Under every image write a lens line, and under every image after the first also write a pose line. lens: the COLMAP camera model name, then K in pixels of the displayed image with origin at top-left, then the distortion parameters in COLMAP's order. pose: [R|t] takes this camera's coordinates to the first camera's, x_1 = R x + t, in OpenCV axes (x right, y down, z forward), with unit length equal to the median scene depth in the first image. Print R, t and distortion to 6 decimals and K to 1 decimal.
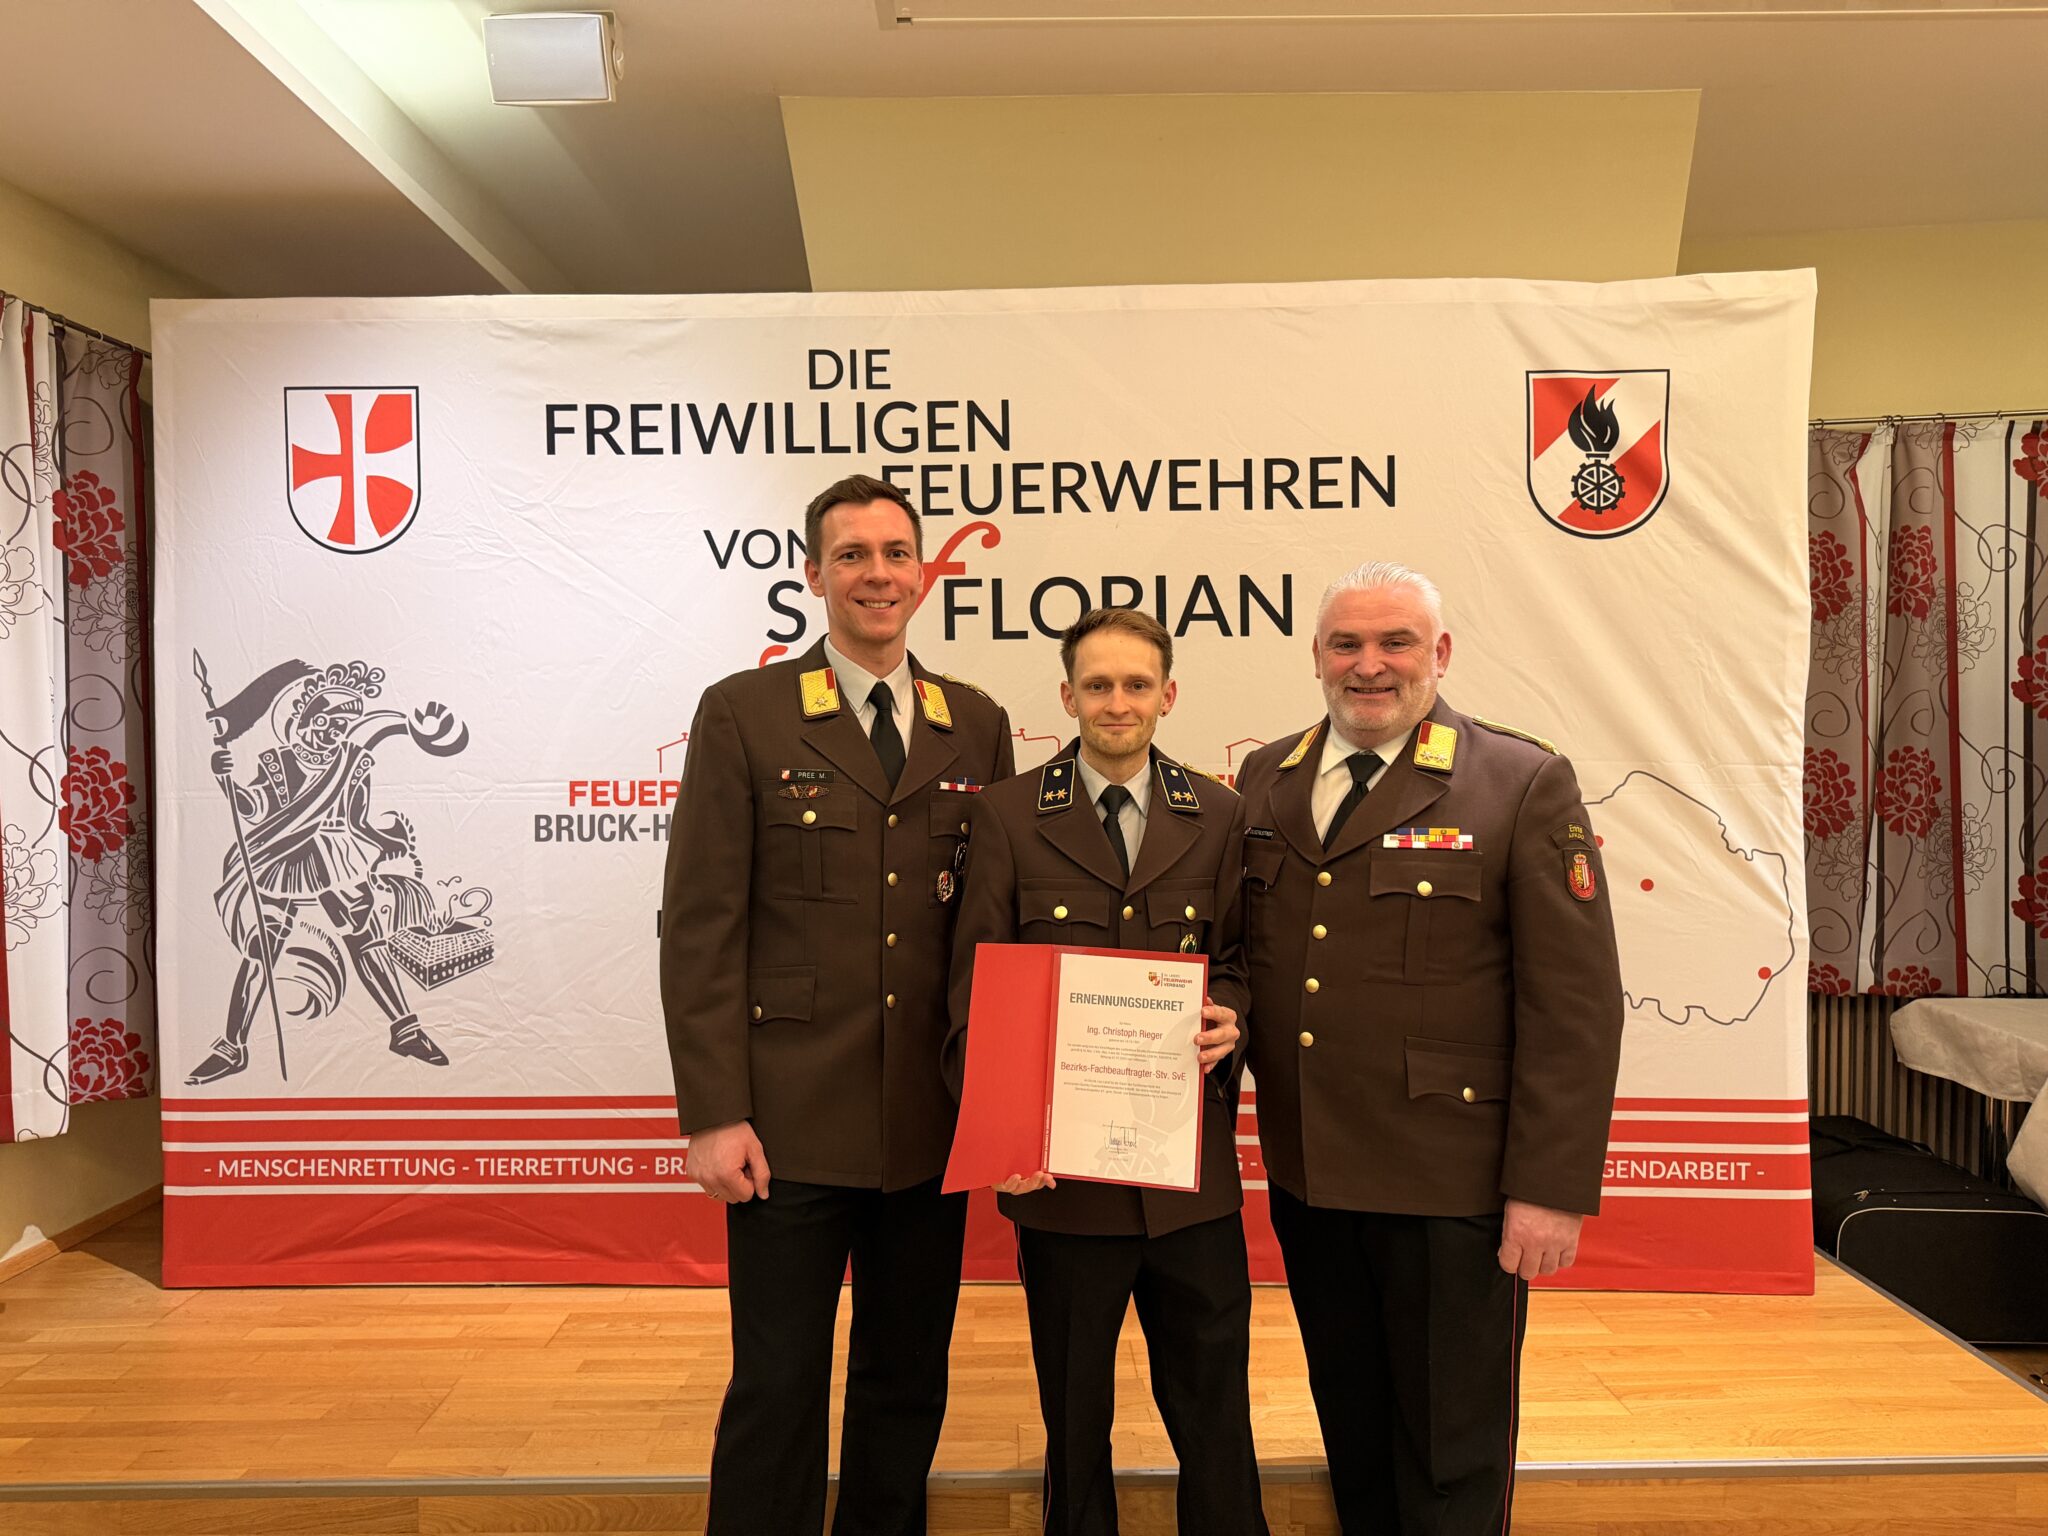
lens RADIAL K [[1561.2, 0, 1024.6], [0, 1561.2, 783.0], [0, 0, 1]] dist [0.086568, -0.145511]
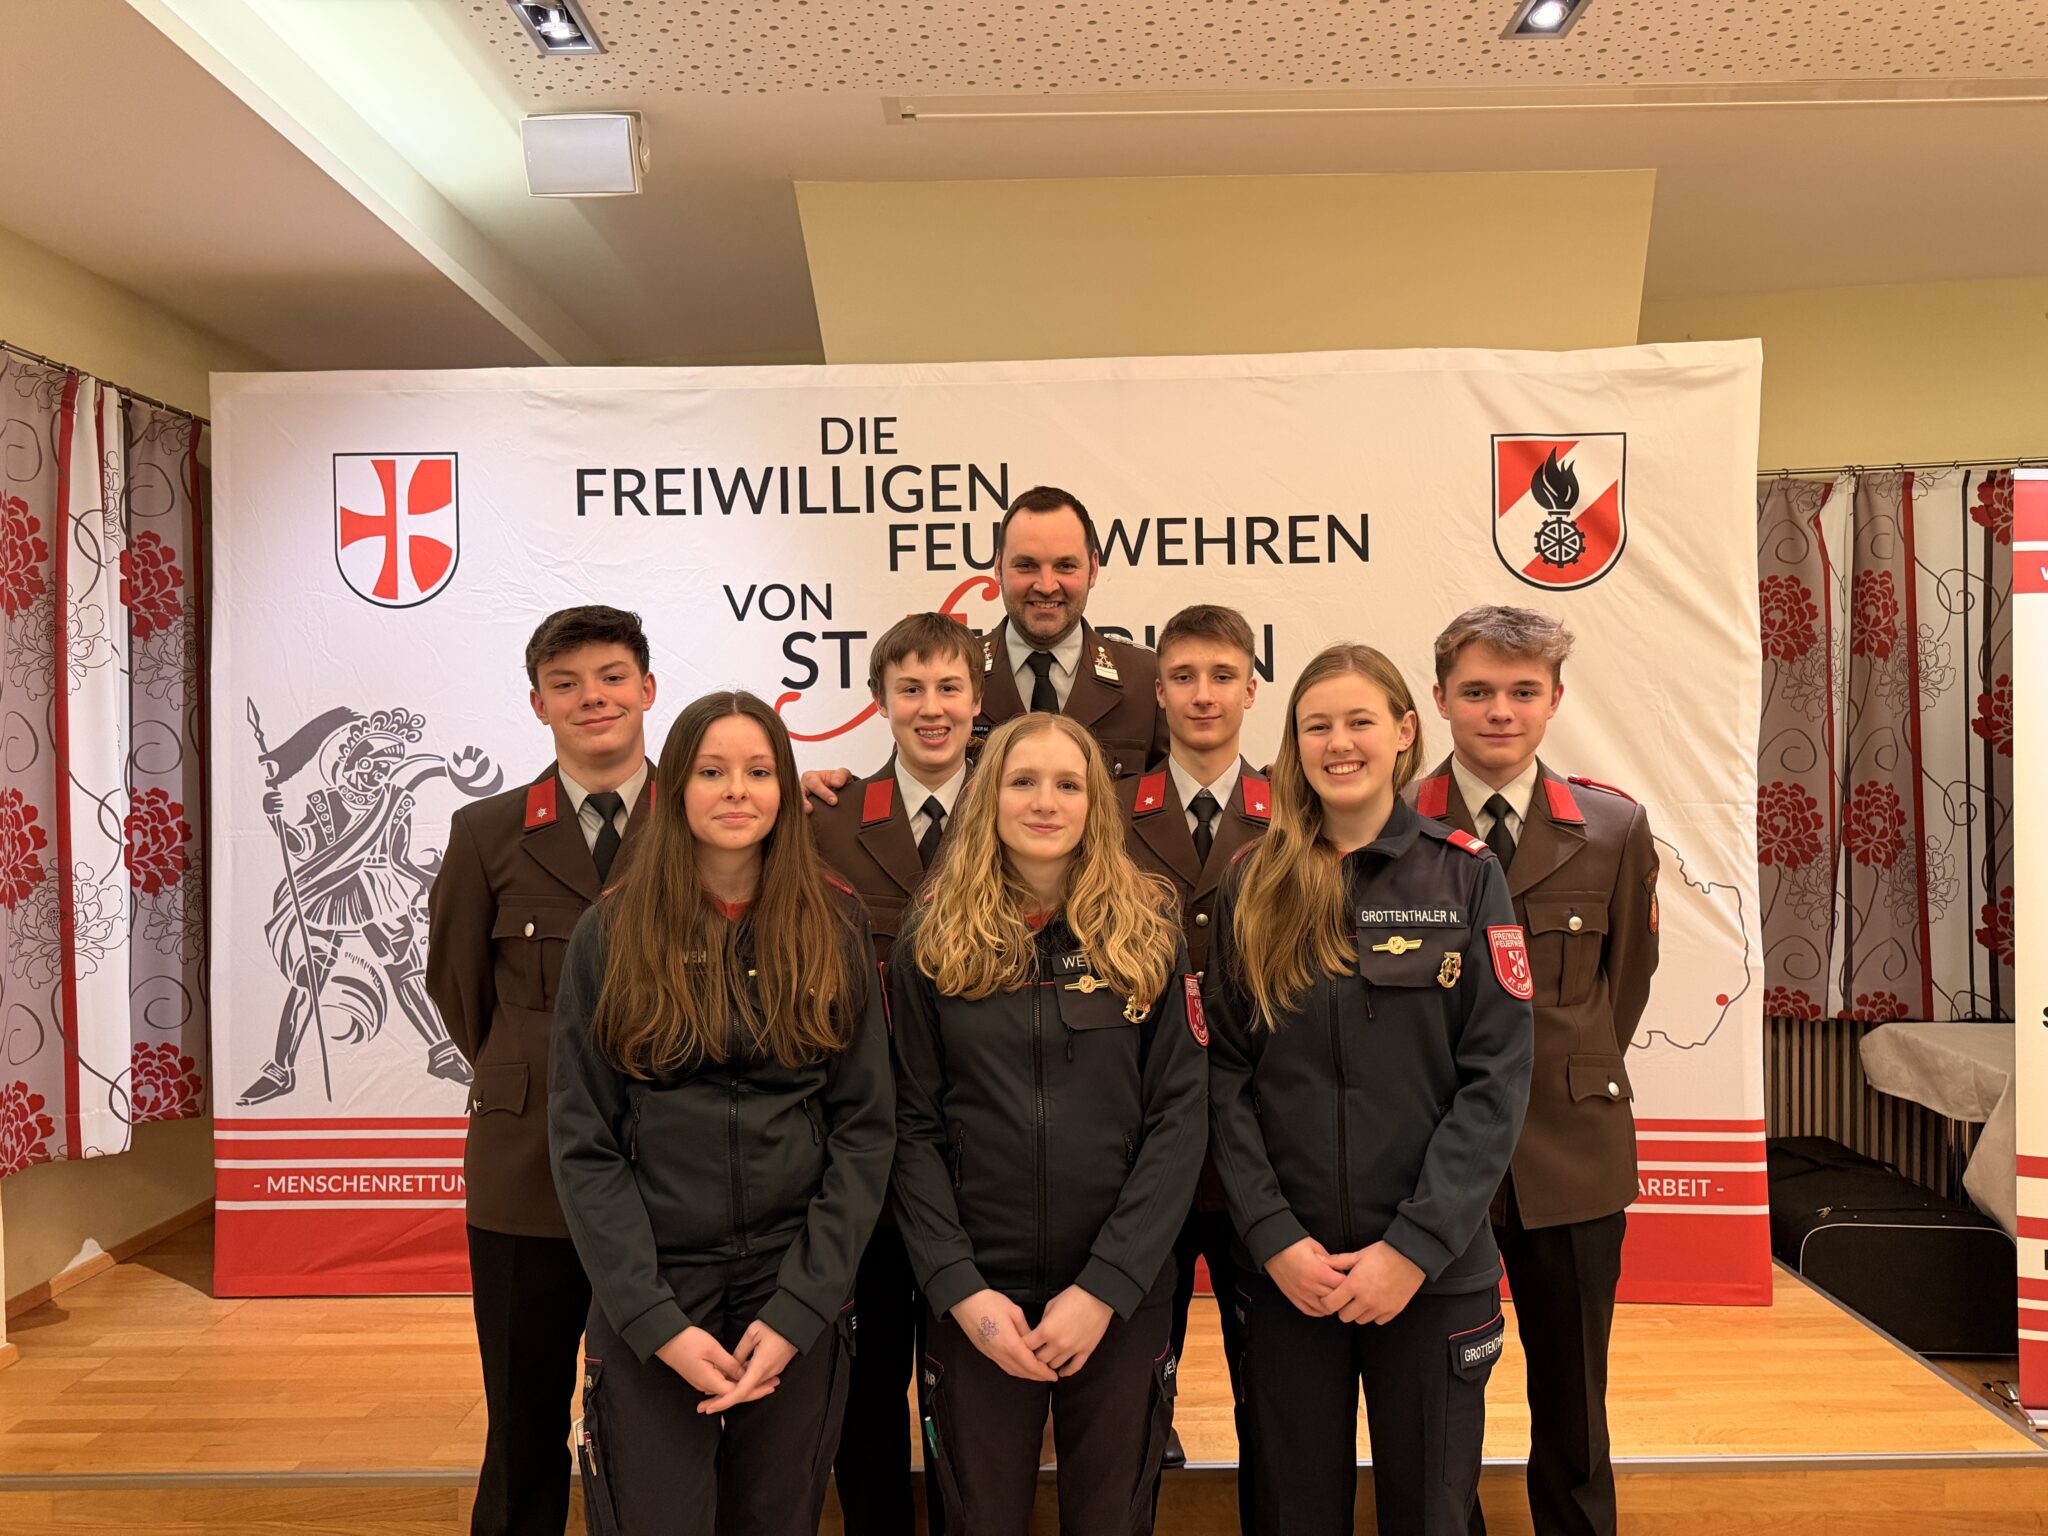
lens RADIAL K [[1566.2, 0, 1024.0], [0, 1566.2, 768.0], [0, 0, 1]] dist [0.088323, -0.165113]
pose [[0.999930, -0.002241, -0.011606, 0.013236], [0.001970, 0.999727, -0.023303, -0.010882], [0.011655, 0.023278, 0.999661, -0.068069]]
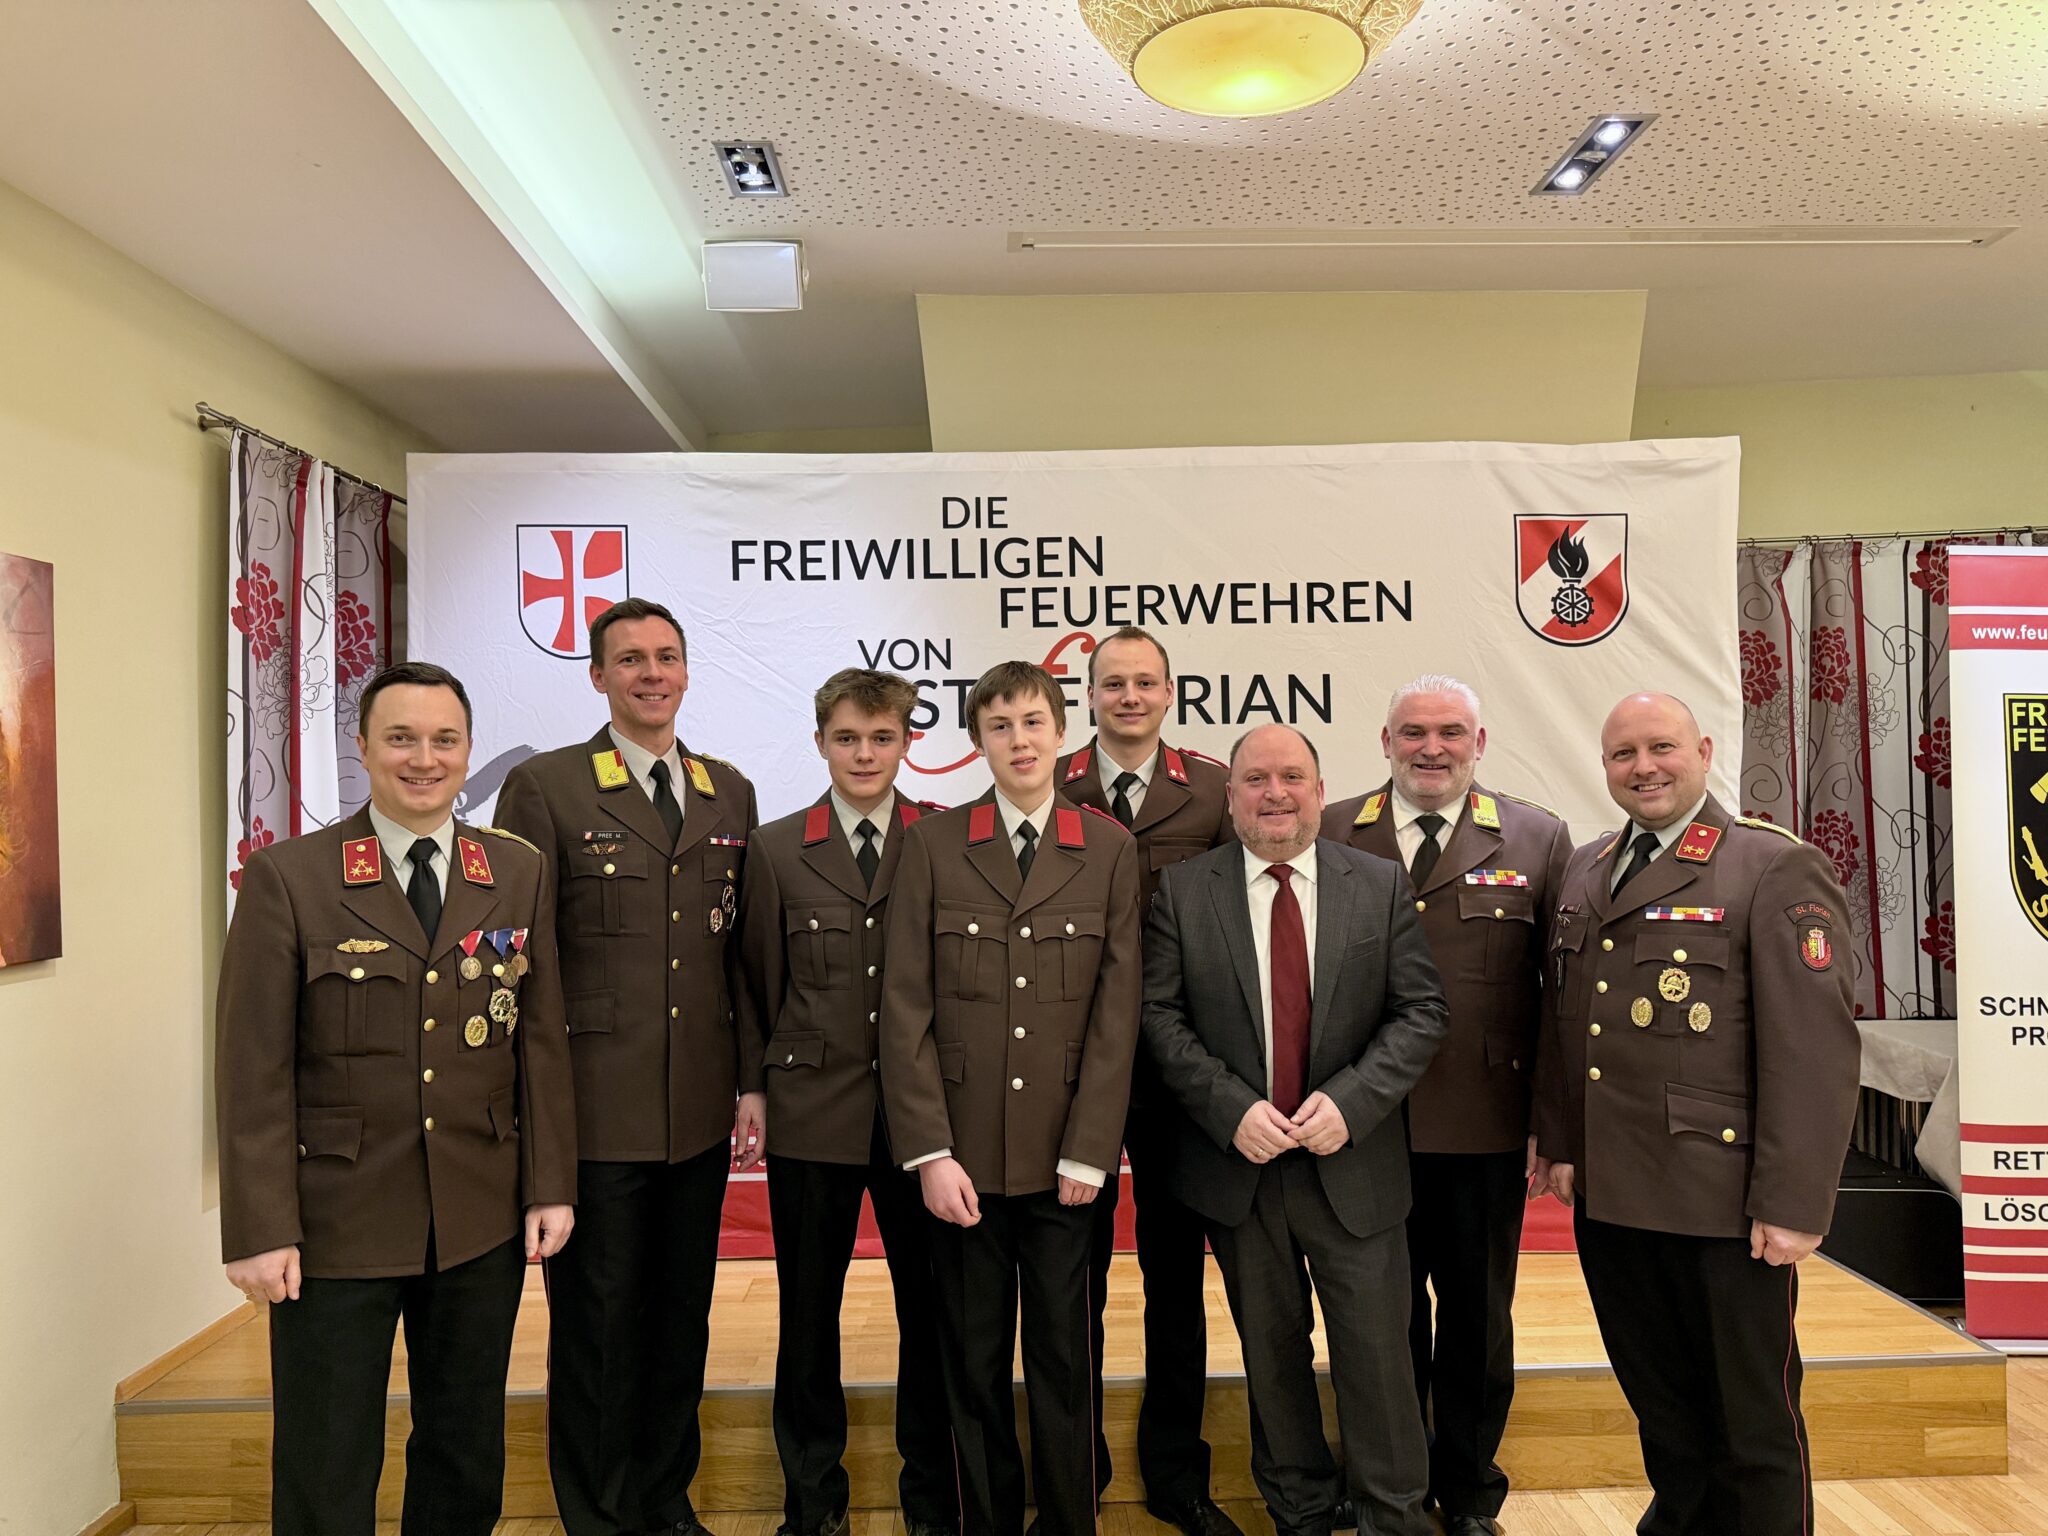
lens RADIAL K [[1552.3, 0, 1024.0], [0, 1552.3, 768.0], [0, 0, 1]] dist [0.104594, -0.222157]
pose [[0.999823, -0.003130, 0.018565, -0.095883], [0.004034, 0.998799, -0.048824, 0.001256], [-0.018390, 0.048891, 0.998635, -0.231026]]
